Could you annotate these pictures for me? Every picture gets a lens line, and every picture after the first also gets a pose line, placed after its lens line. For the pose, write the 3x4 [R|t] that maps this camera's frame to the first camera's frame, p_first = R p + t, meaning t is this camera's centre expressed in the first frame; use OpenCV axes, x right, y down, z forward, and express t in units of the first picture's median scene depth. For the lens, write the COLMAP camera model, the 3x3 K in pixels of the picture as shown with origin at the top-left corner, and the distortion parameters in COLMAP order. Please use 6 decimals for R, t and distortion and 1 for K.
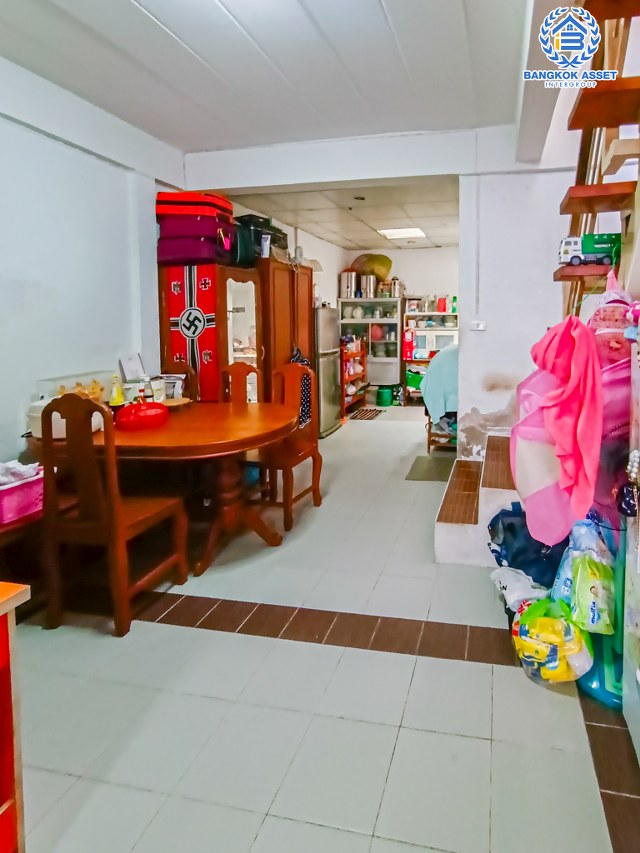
lens RADIAL K [[408.3, 0, 318.7], [0, 408.3, 423.3], [0, 0, 1]] dist [-0.032228, -0.000377]
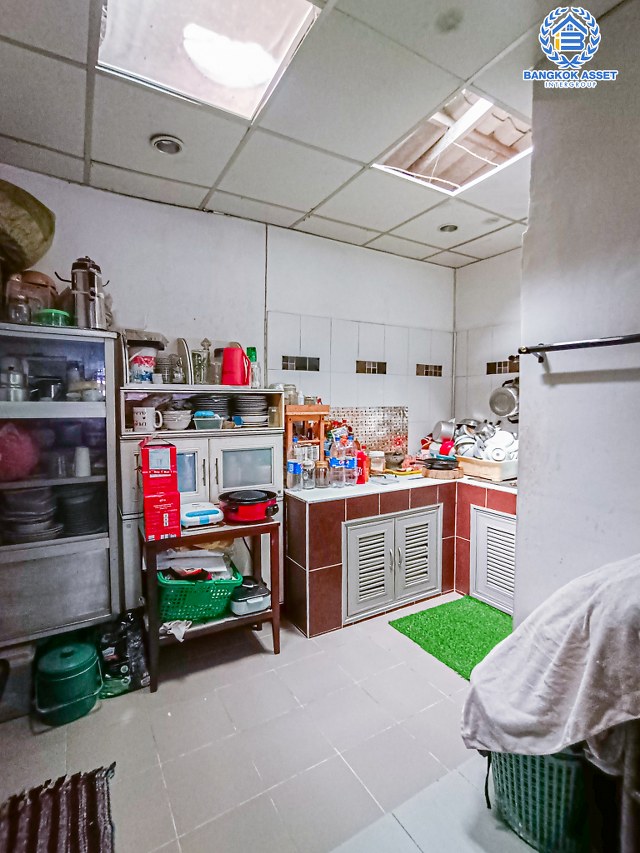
lens RADIAL K [[408.3, 0, 316.1], [0, 408.3, 431.0], [0, 0, 1]] dist [-0.032228, -0.000377]
pose [[0.580027, -0.038559, 0.813684, 0.048555], [0.200940, 0.974785, -0.097045, -0.180268], [-0.789425, 0.219791, 0.573149, 0.725221]]
